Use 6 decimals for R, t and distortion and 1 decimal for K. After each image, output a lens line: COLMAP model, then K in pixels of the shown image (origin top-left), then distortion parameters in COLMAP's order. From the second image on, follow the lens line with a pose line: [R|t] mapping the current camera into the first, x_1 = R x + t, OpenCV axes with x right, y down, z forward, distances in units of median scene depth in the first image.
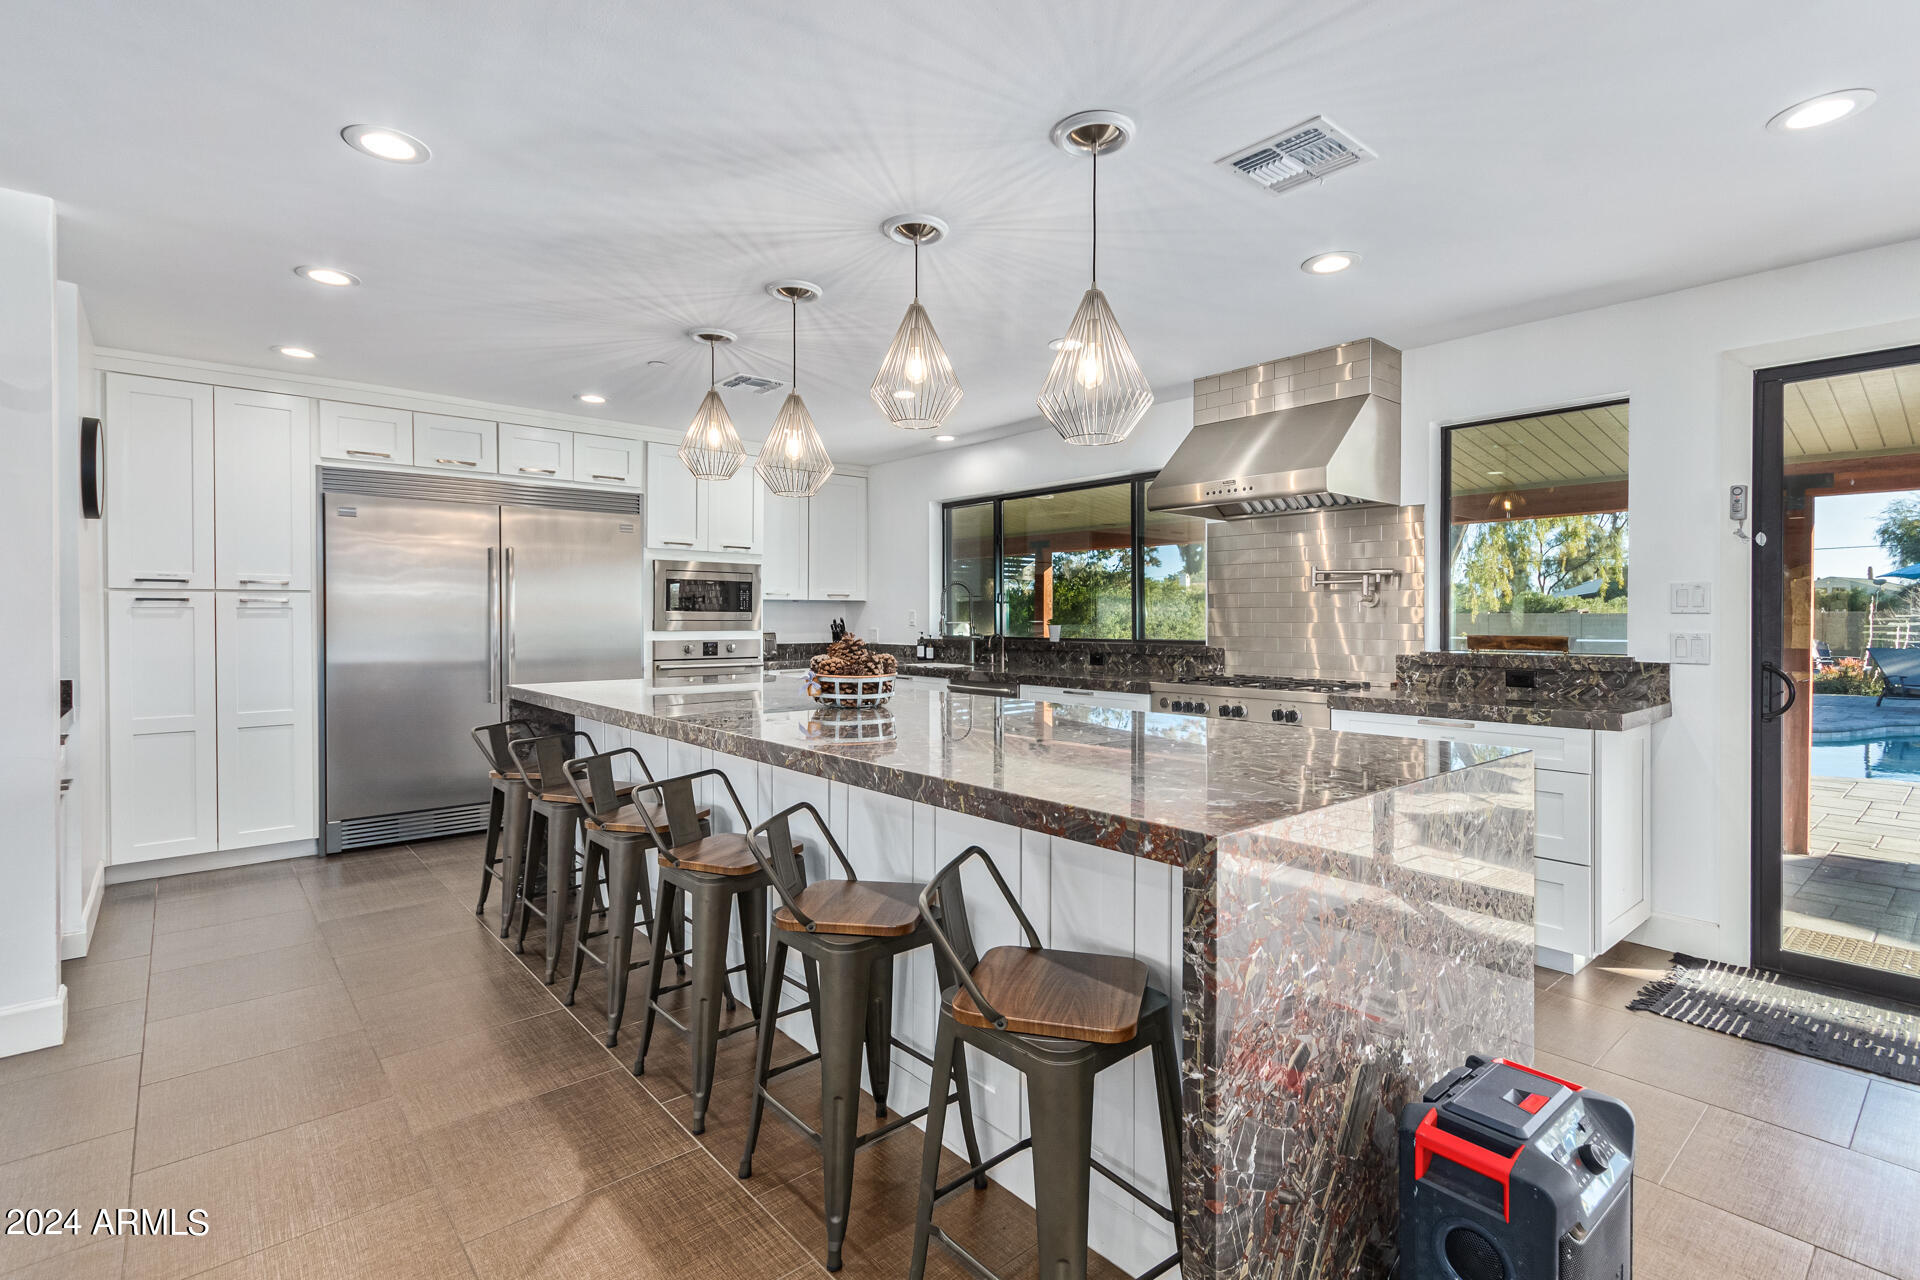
lens RADIAL K [[893.9, 0, 981.0], [0, 893.9, 613.8], [0, 0, 1]] dist [0.008262, 0.000167]
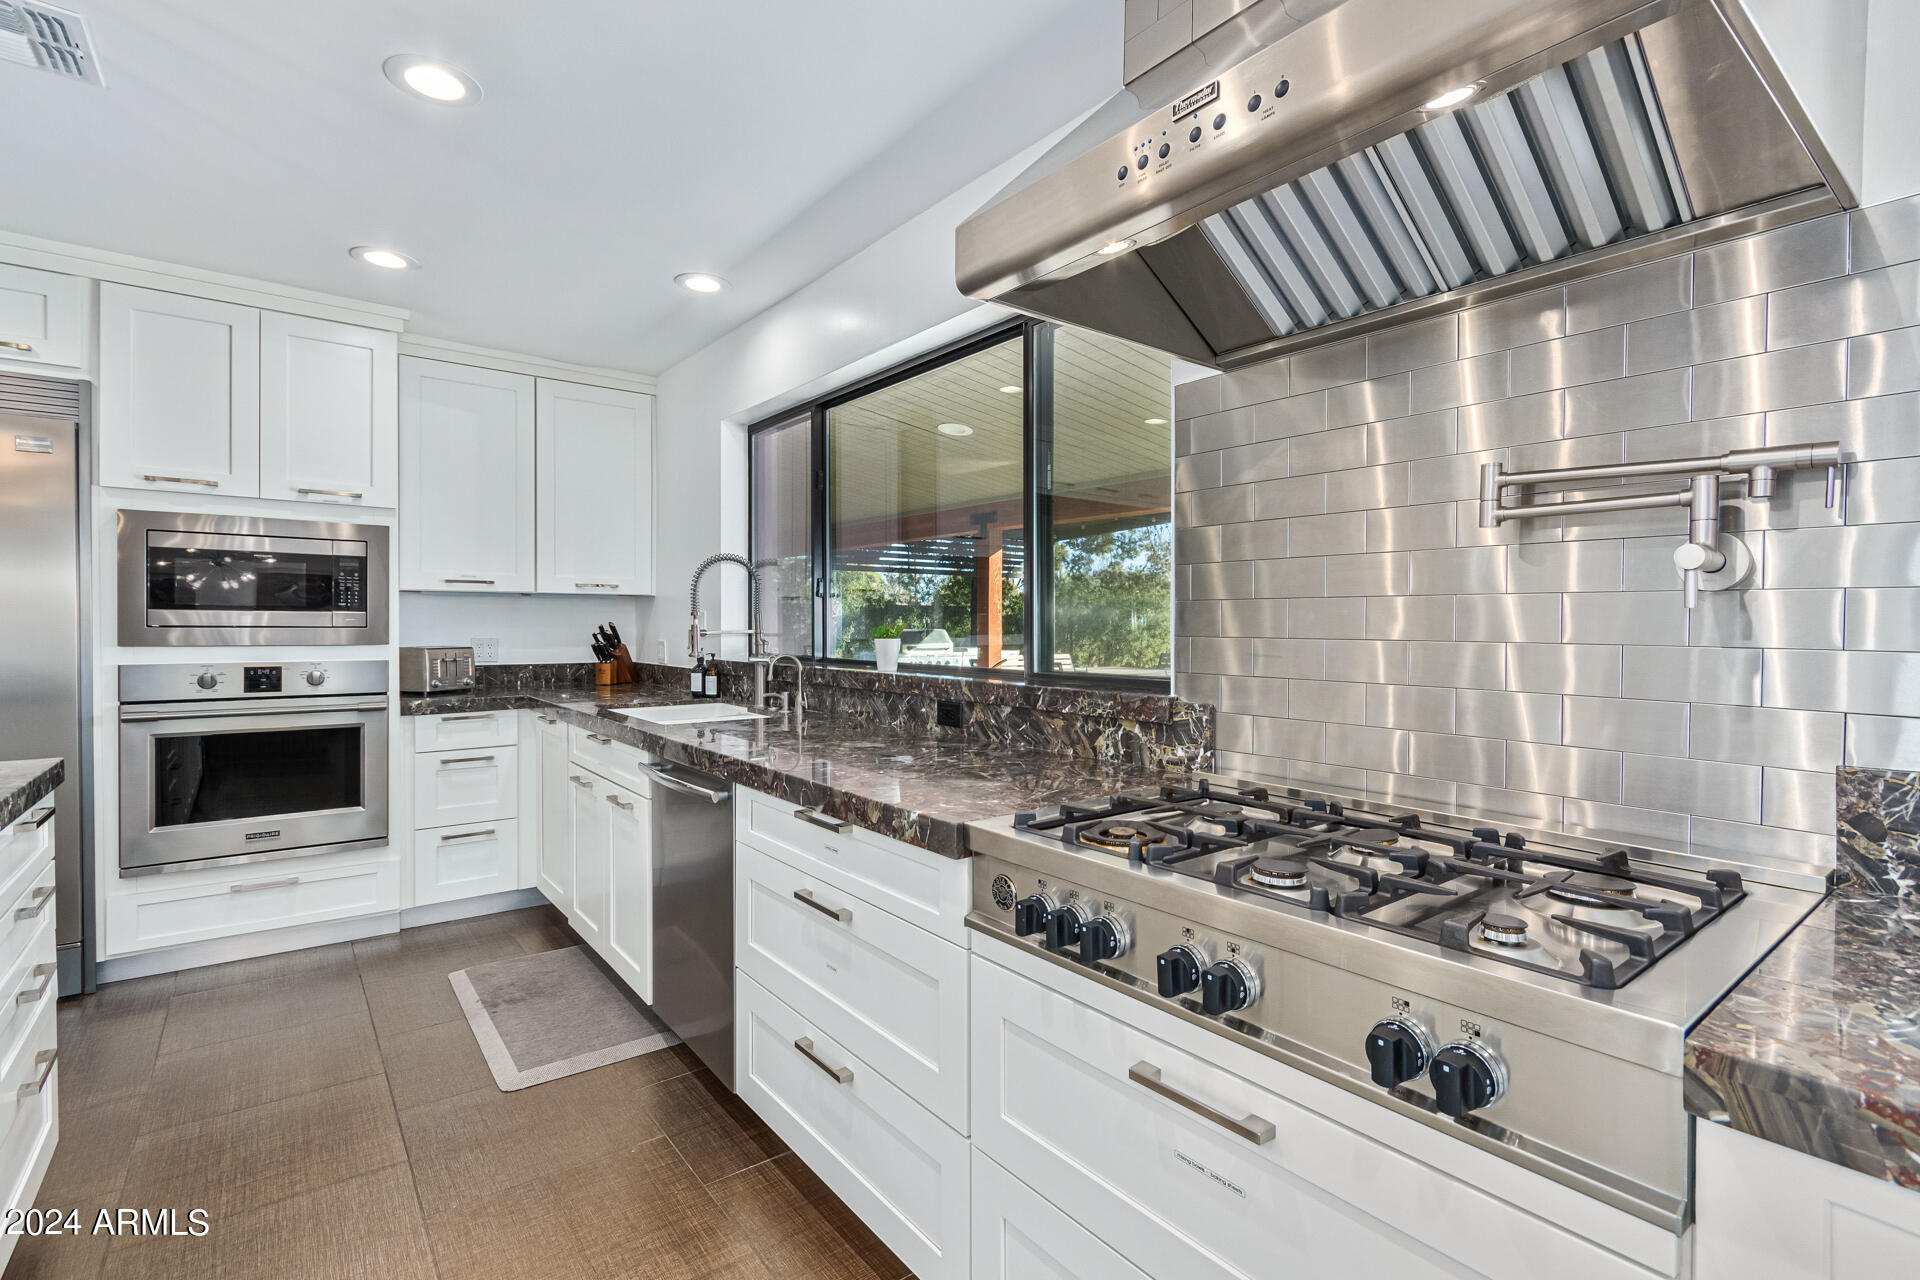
lens RADIAL K [[893.9, 0, 955.3], [0, 893.9, 627.2], [0, 0, 1]] dist [0.008262, 0.000167]
pose [[0.997225, 0.004247, -0.074322, 0.151146], [-0.003637, 0.999959, 0.008335, 0.001993], [0.074355, -0.008041, 0.997199, 0.487920]]
